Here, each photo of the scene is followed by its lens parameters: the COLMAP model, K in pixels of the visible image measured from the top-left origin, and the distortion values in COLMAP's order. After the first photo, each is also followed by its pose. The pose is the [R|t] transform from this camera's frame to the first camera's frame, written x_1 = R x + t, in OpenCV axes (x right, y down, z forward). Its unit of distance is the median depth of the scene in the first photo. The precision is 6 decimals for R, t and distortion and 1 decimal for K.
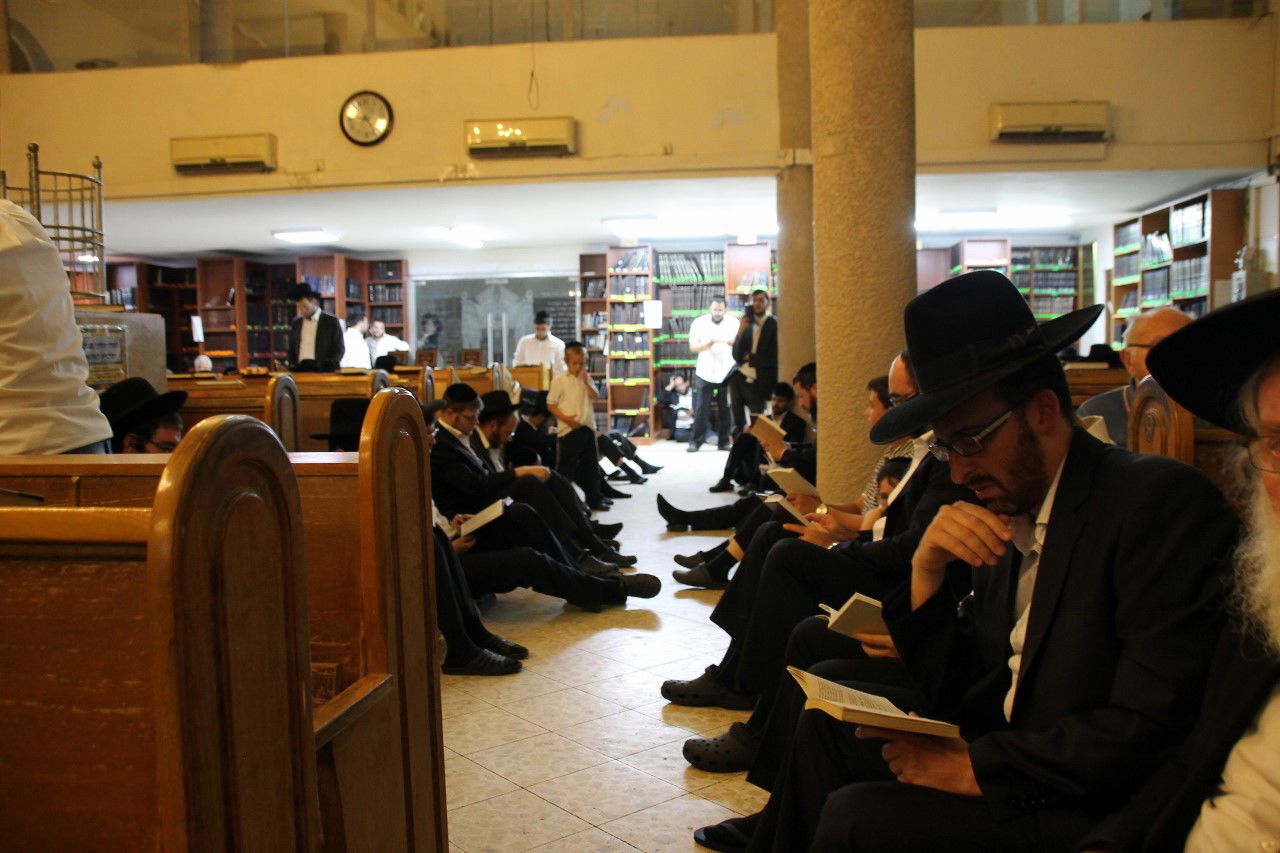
lens RADIAL K [[1086.4, 0, 640.0], [0, 1086.4, 426.5], [0, 0, 1]] dist [-0.169626, 0.244071]
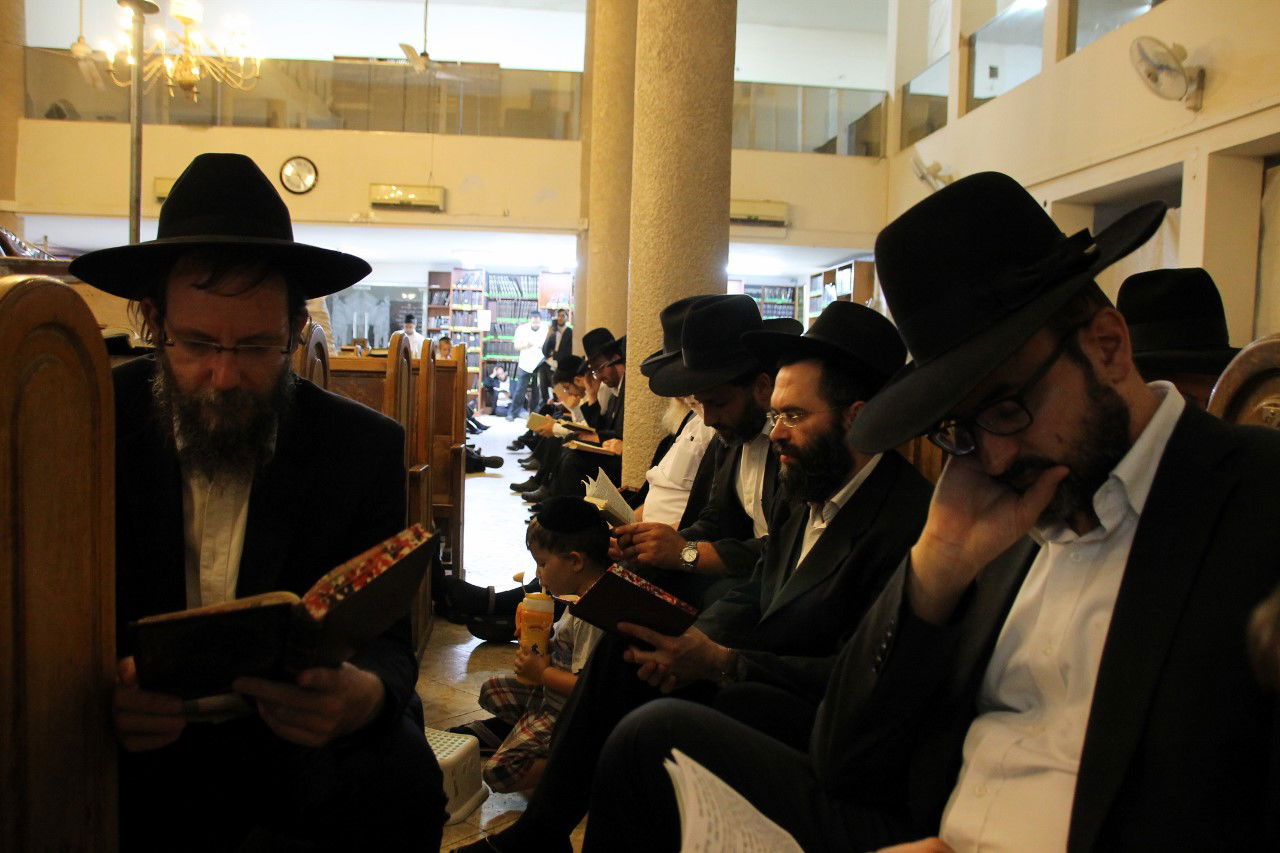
lens RADIAL K [[1294.9, 0, 640.0], [0, 1294.9, 426.5], [0, 0, 1]] dist [-0.102183, -0.001818]
pose [[0.985159, 0.042637, 0.166265, -0.058655], [-0.039671, 0.998990, -0.021121, 0.055153], [-0.166998, 0.014212, 0.985855, -0.618435]]
